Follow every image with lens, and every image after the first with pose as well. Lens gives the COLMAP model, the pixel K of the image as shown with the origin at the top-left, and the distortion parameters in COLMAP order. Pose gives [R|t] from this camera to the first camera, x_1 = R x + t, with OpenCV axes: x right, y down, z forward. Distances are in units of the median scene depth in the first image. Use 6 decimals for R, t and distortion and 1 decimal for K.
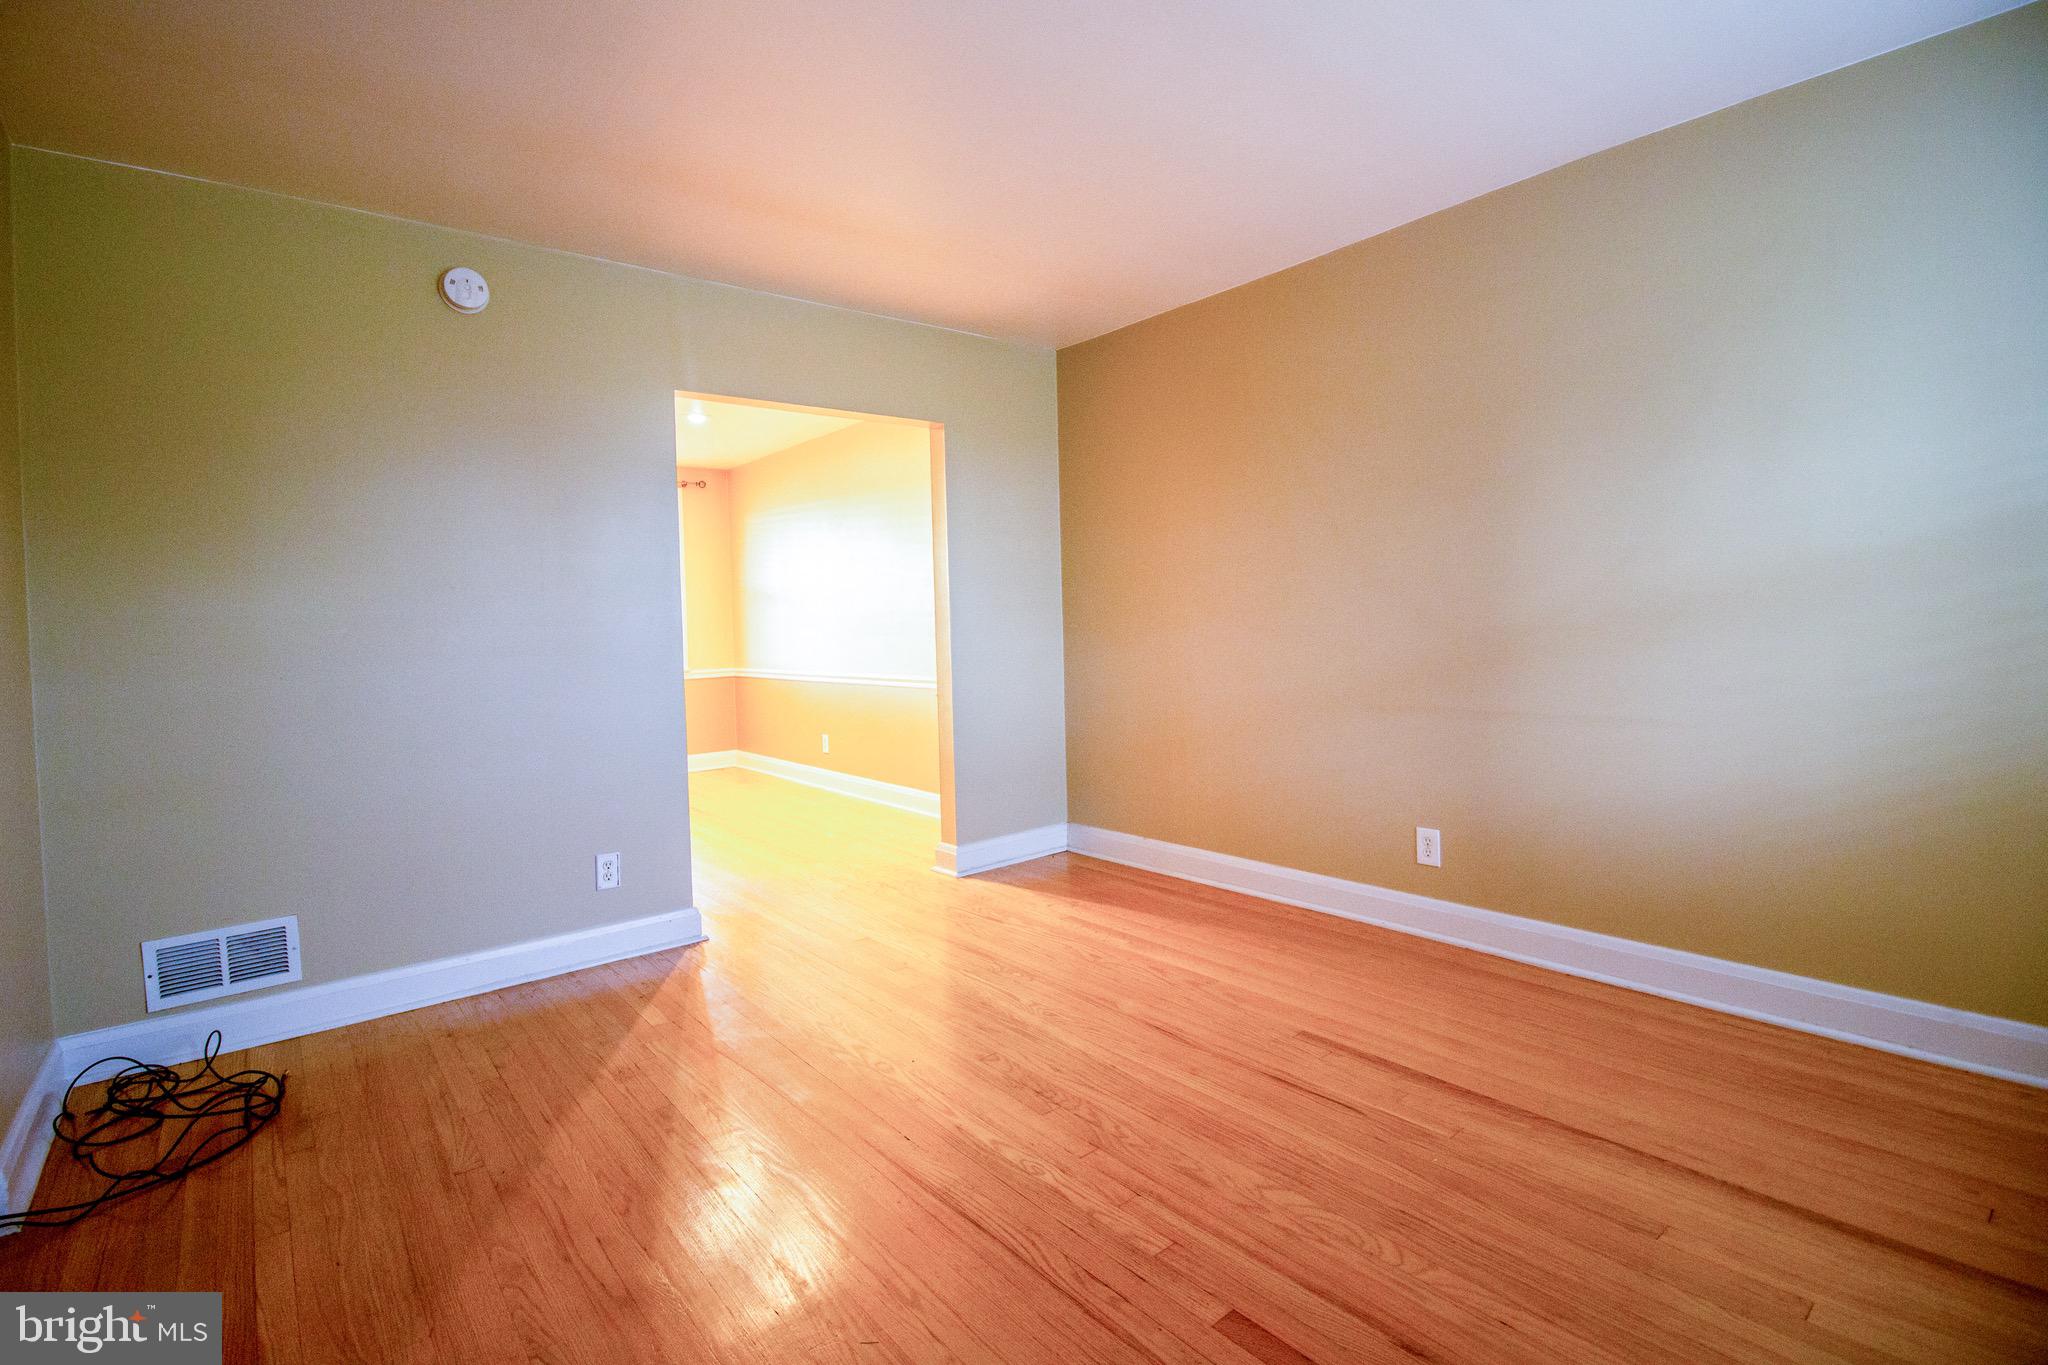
lens RADIAL K [[947.7, 0, 1019.8], [0, 947.7, 651.5], [0, 0, 1]] dist [-0.000664, -0.013213]
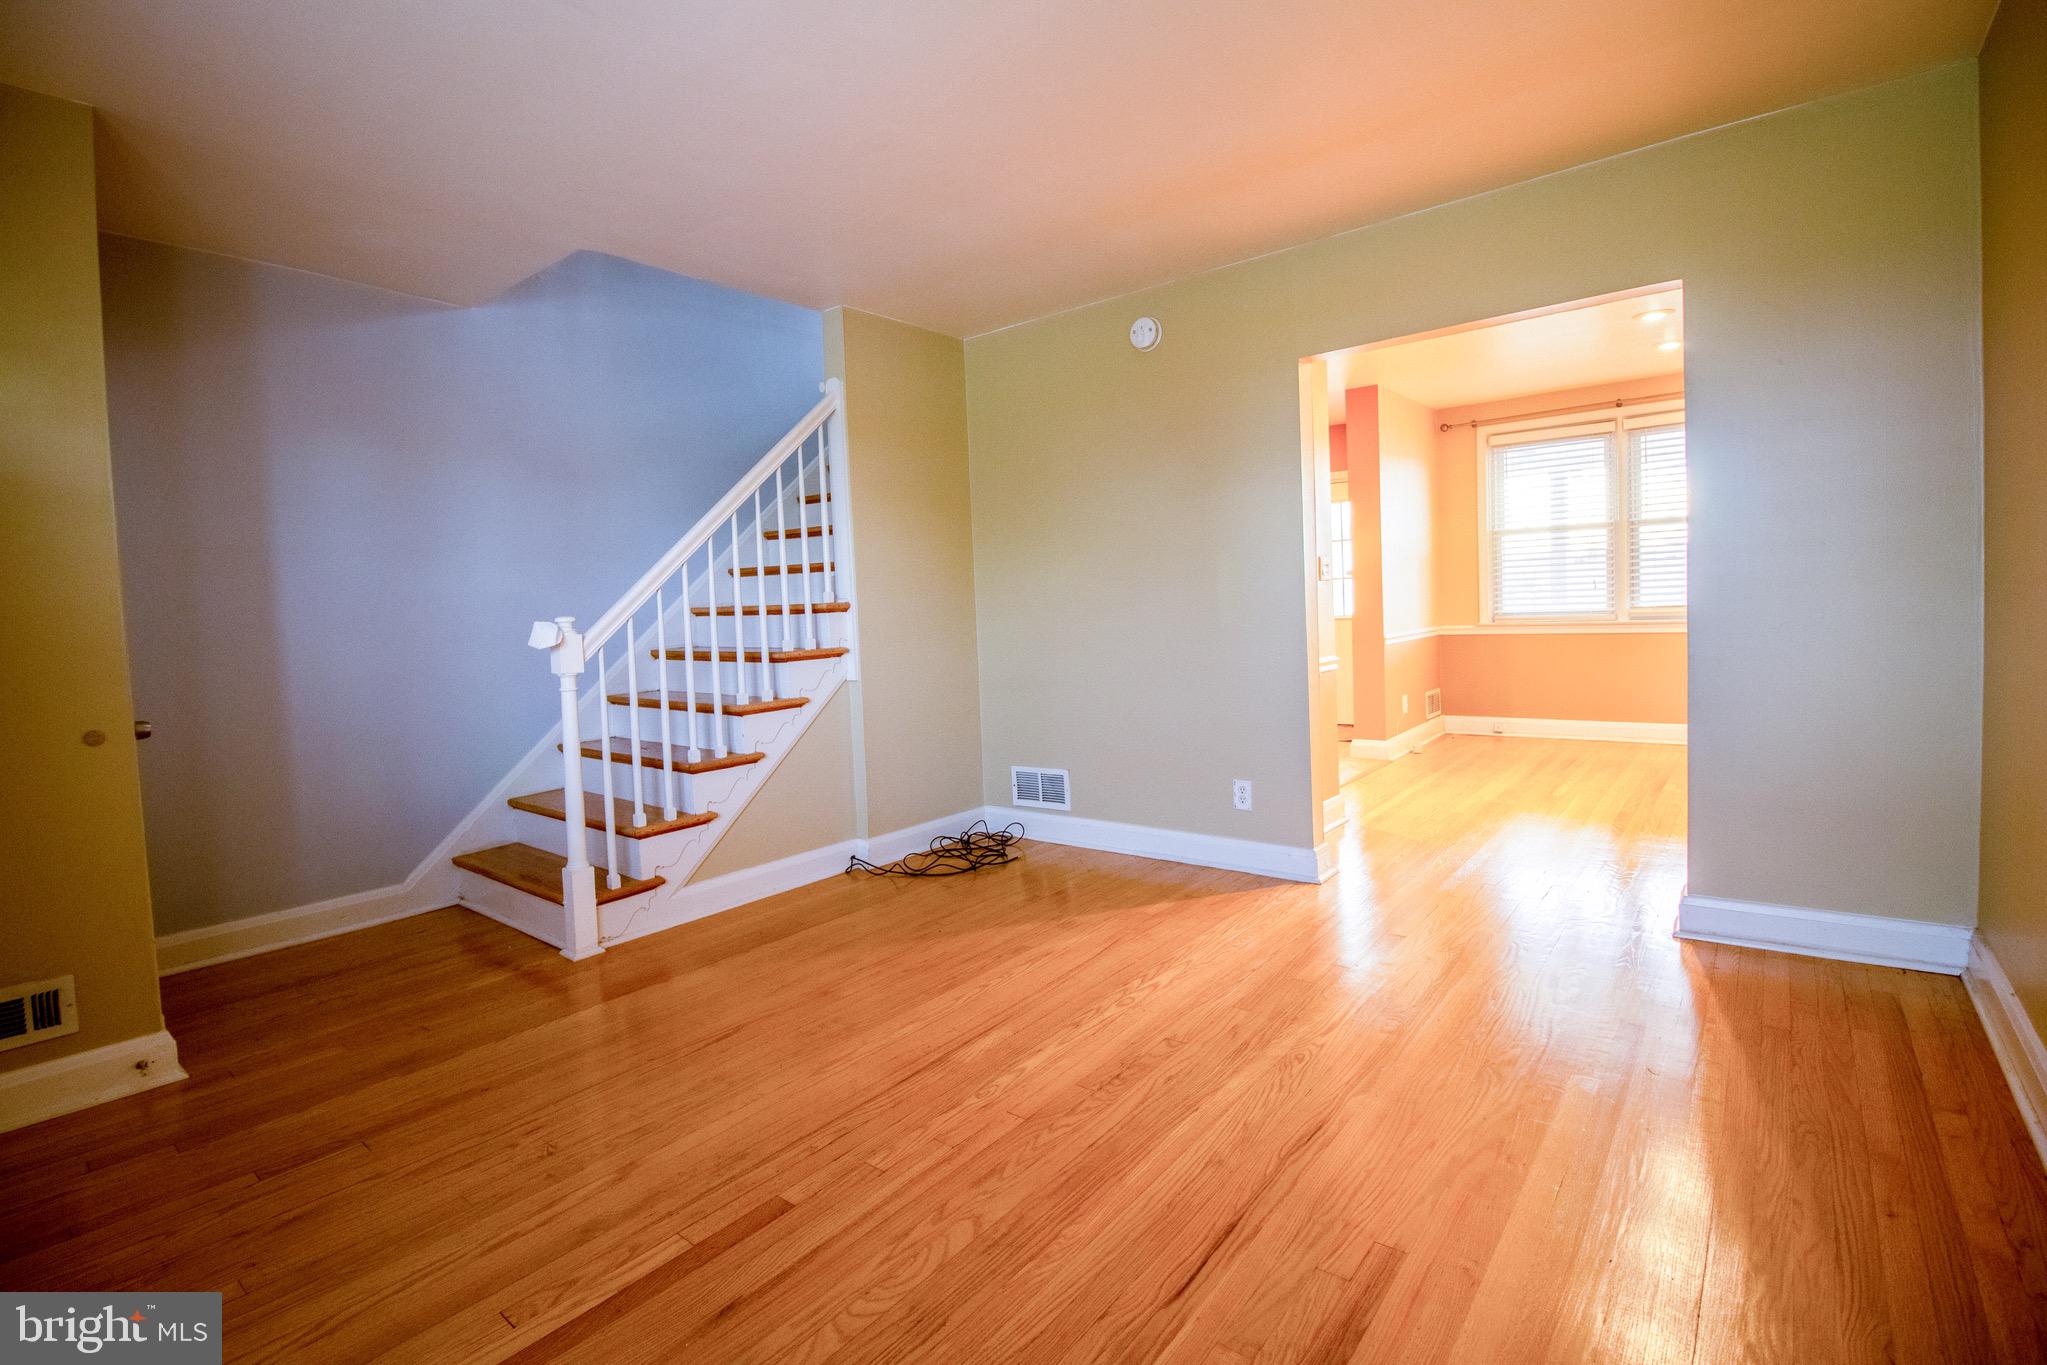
lens RADIAL K [[947.3, 0, 1019.3], [0, 947.3, 651.5], [0, 0, 1]] dist [-0.000664, -0.013213]
pose [[0.206705, 0.070042, -0.975893, 1.004465], [0.002822, 0.997387, 0.072182, -0.050392], [0.978399, -0.017674, 0.205968, 0.761971]]
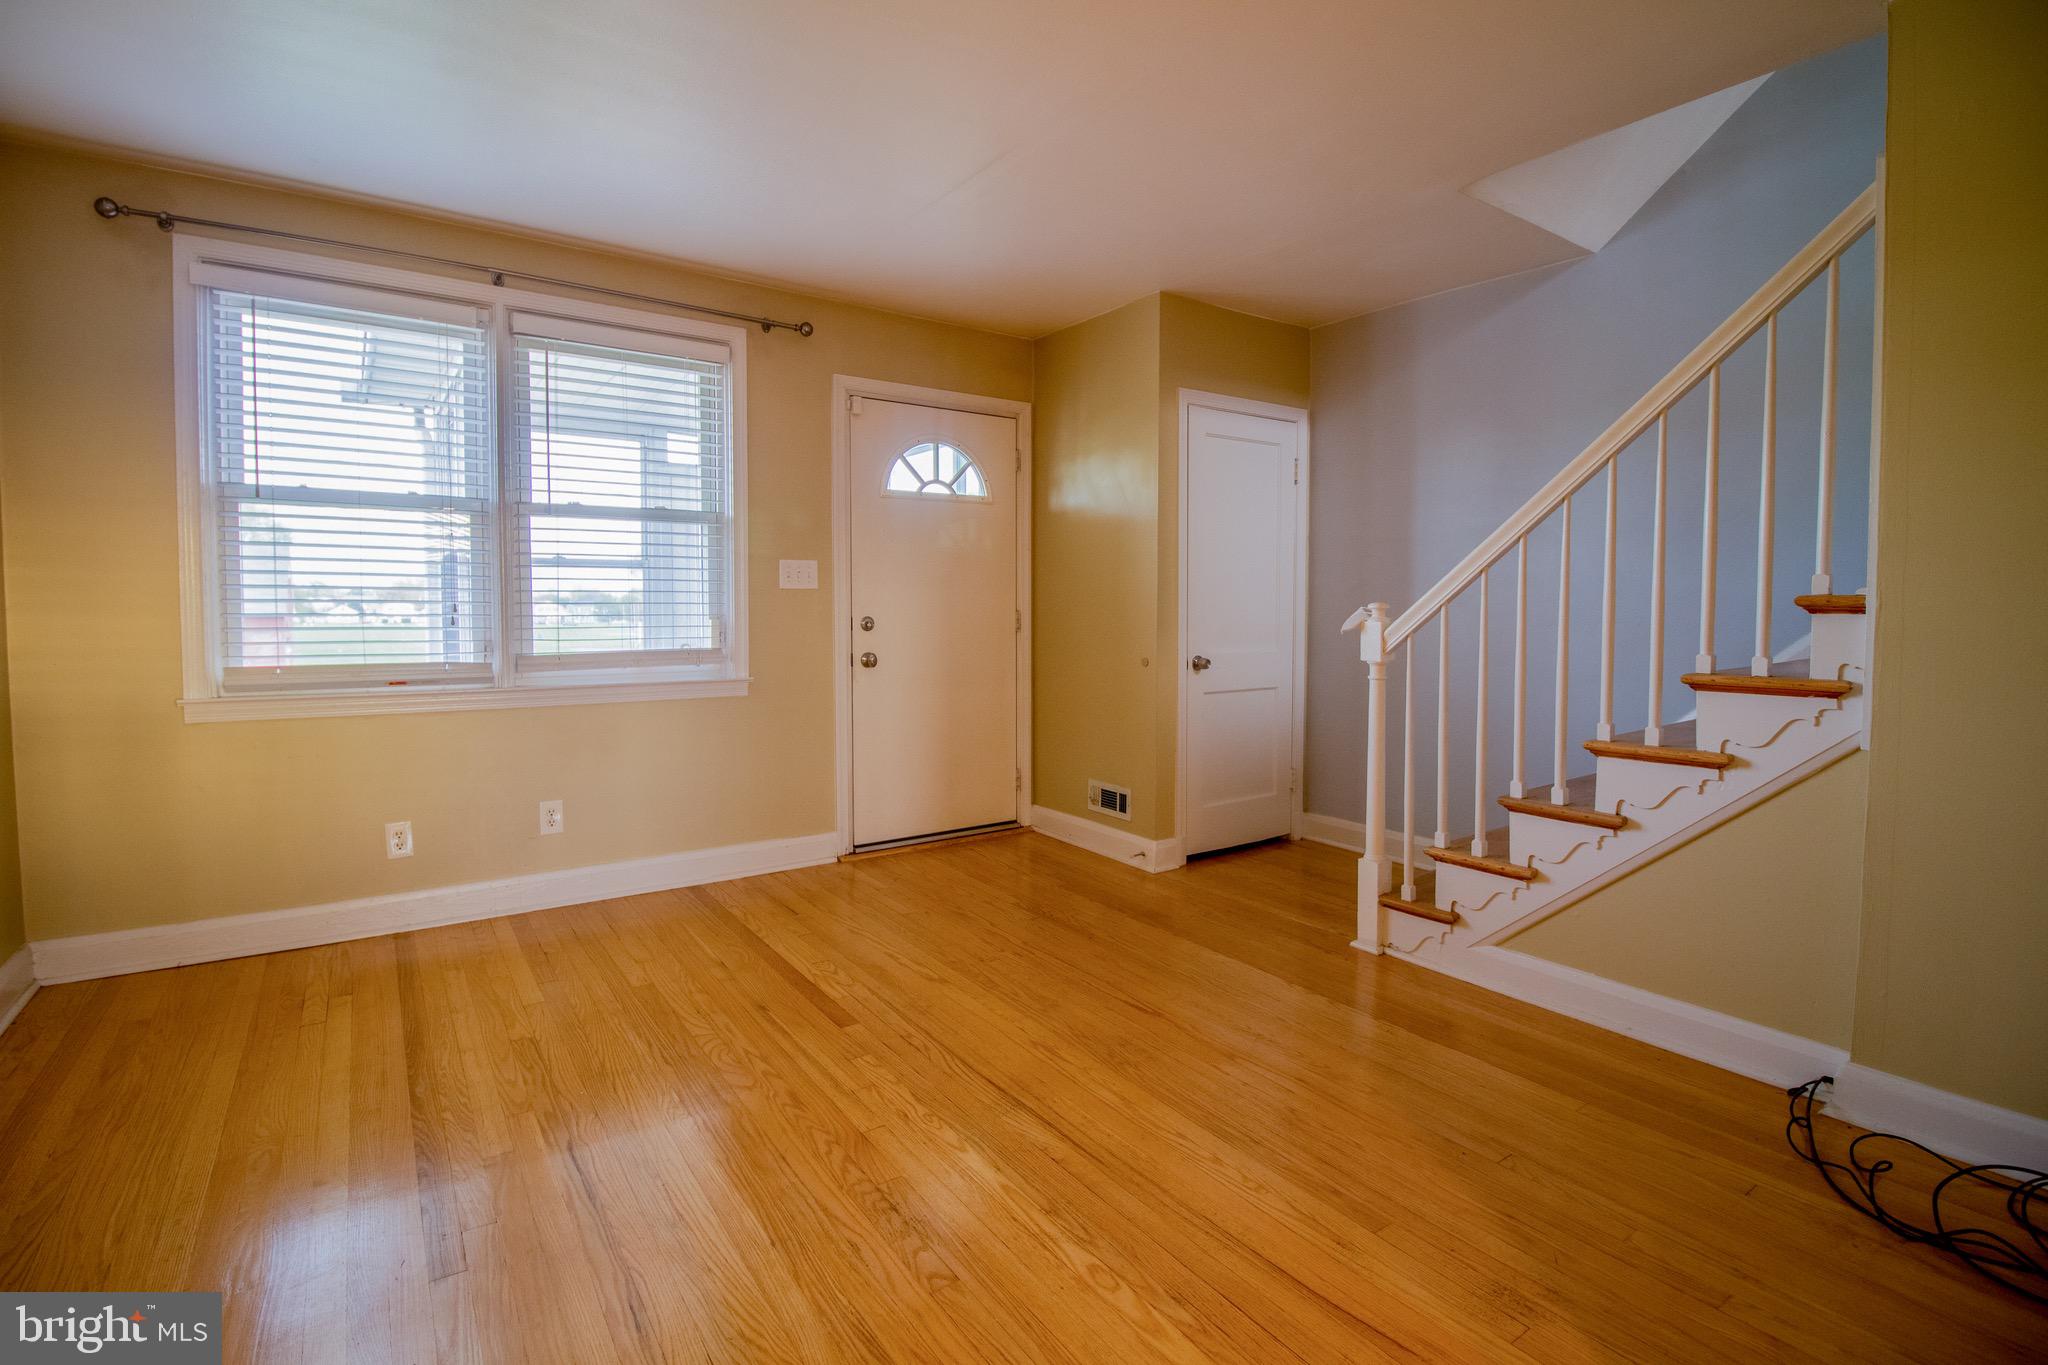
lens RADIAL K [[947.7, 0, 1019.8], [0, 947.7, 651.5], [0, 0, 1]] dist [-0.000664, -0.013213]
pose [[-0.996262, 0.023815, 0.083037, -0.173246], [0.030394, 0.996420, 0.078888, -0.057306], [-0.080861, 0.081117, -0.993419, 1.873011]]
